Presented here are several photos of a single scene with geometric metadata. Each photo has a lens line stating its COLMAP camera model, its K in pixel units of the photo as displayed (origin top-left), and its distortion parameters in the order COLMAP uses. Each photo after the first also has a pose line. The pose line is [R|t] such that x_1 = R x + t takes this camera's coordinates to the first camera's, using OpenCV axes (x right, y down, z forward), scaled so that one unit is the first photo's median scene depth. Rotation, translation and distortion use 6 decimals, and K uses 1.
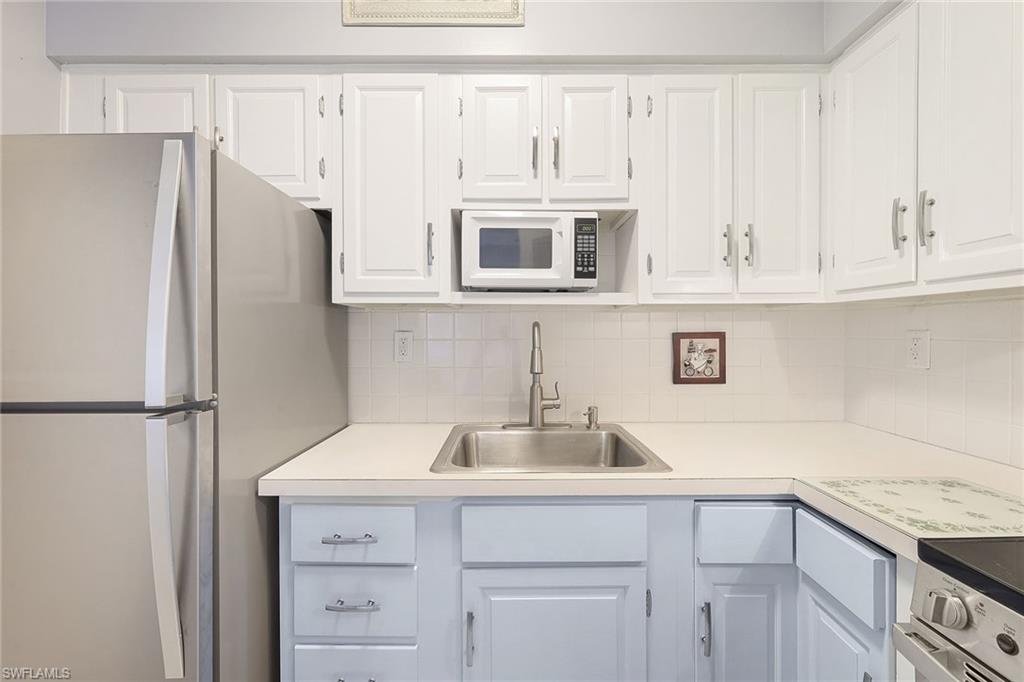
lens RADIAL K [[418.2, 0, 507.8], [0, 418.2, 334.5], [0, 0, 1]] dist [-0.001801, 0.001071]
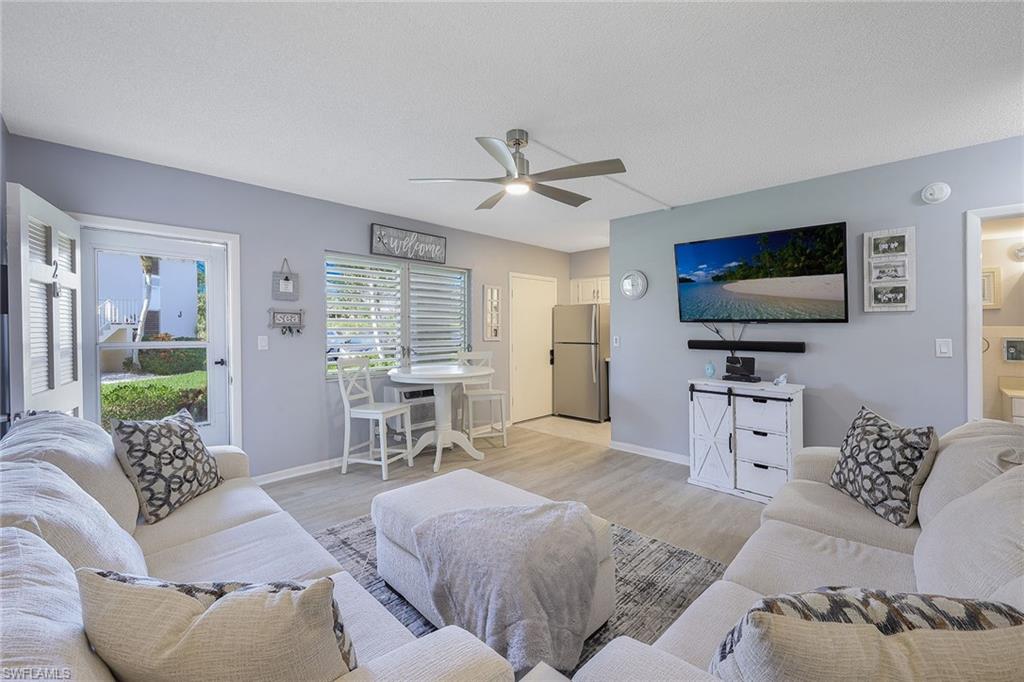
lens RADIAL K [[418.2, 0, 503.7], [0, 418.2, 346.2], [0, 0, 1]] dist [-0.001801, 0.001071]
pose [[0.710421, 0.032922, -0.703007, 1.884107], [-0.003106, 0.999042, 0.043647, -0.050474], [0.703770, -0.028824, 0.709842, -3.121646]]
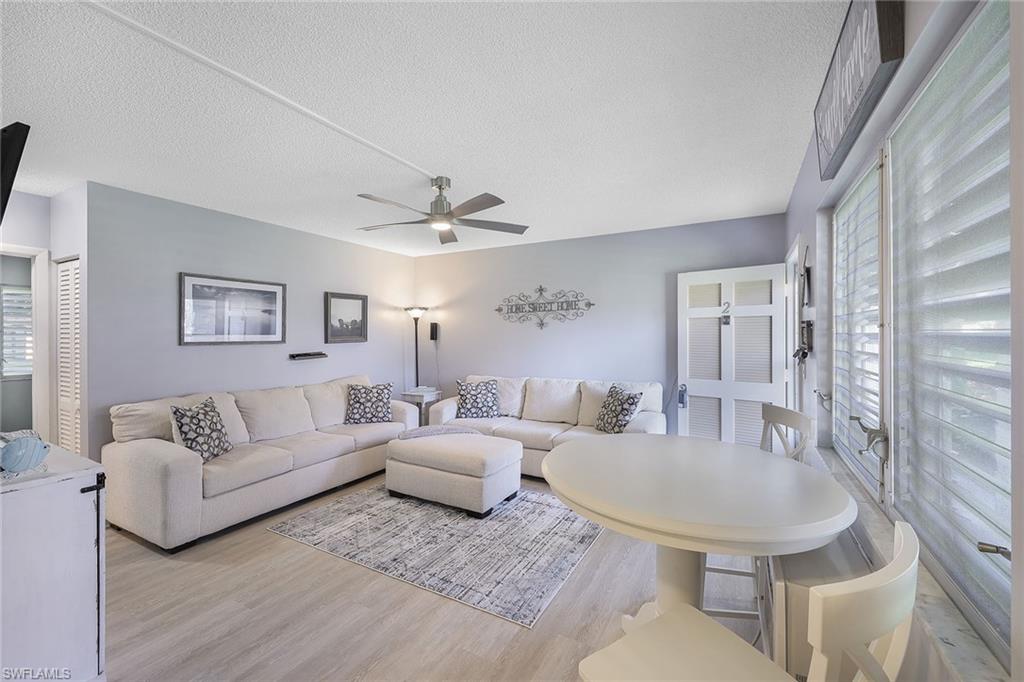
lens RADIAL K [[418.2, 0, 509.9], [0, 418.2, 336.1], [0, 0, 1]] dist [-0.001801, 0.001071]
pose [[-0.878776, -0.001262, 0.477232, -0.823349], [0.002370, 0.999973, 0.007010, -0.121300], [-0.477228, 0.007292, -0.878749, 0.101149]]
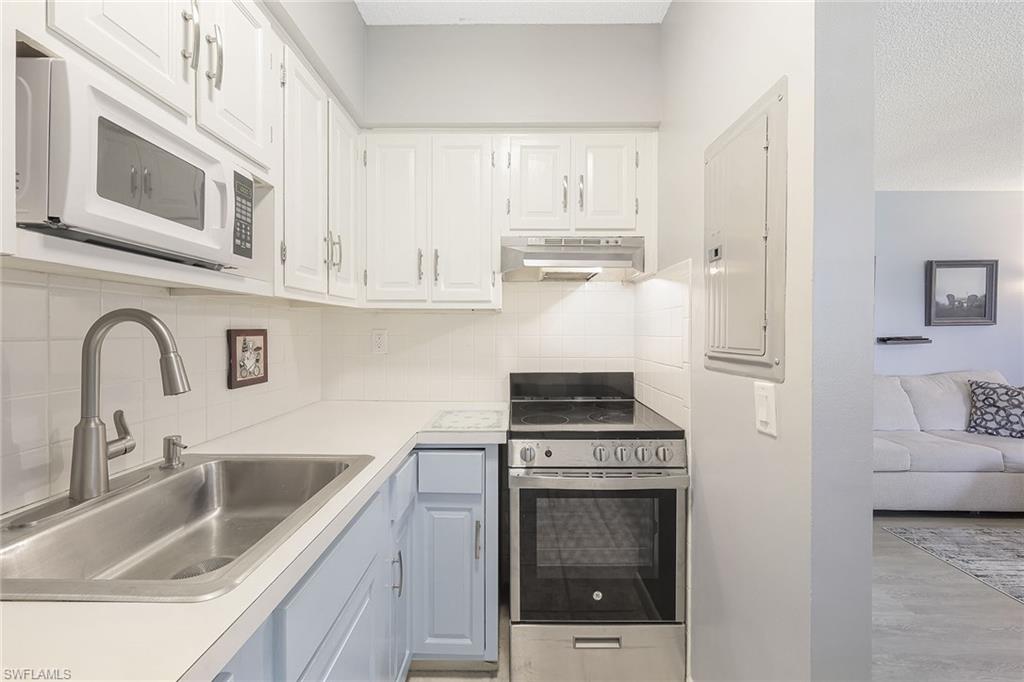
lens RADIAL K [[418.2, 0, 513.4], [0, 418.2, 334.7], [0, 0, 1]] dist [-0.001801, 0.001071]
pose [[-0.000882, -0.004483, 0.999990, -0.562600], [0.001457, 0.999989, 0.004485, 0.003853], [-0.999999, 0.001461, -0.000876, 0.511365]]
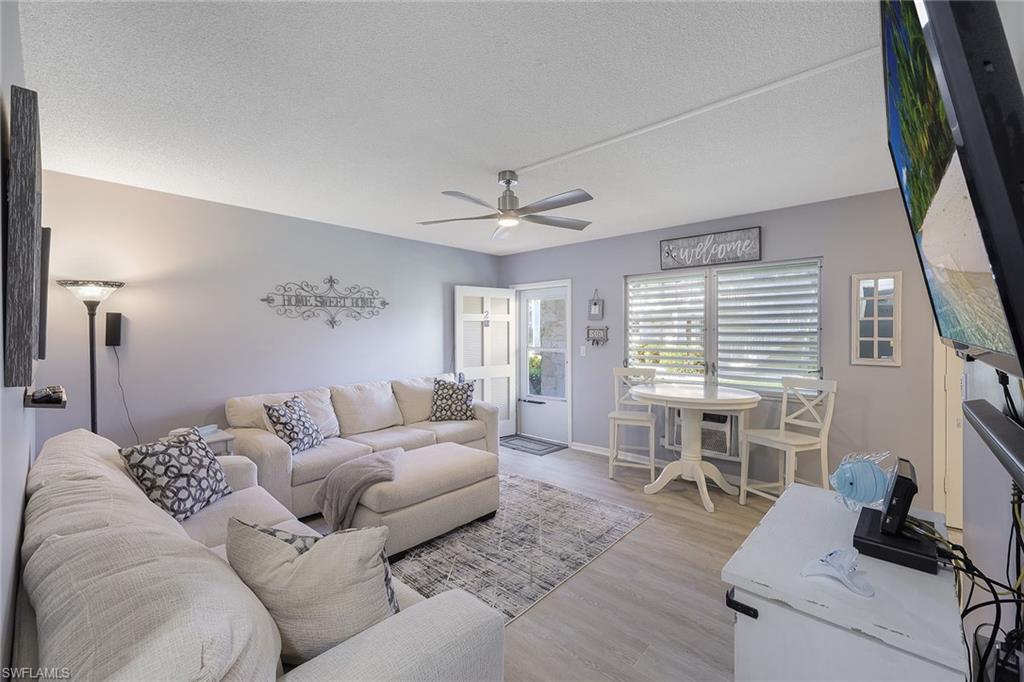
lens RADIAL K [[418.2, 0, 507.5], [0, 418.2, 339.0], [0, 0, 1]] dist [-0.001801, 0.001071]
pose [[-0.671522, 0.013757, -0.740857, 2.189508], [0.002068, 0.999859, 0.016692, -0.123210], [0.740982, 0.009677, -0.671456, -0.246499]]
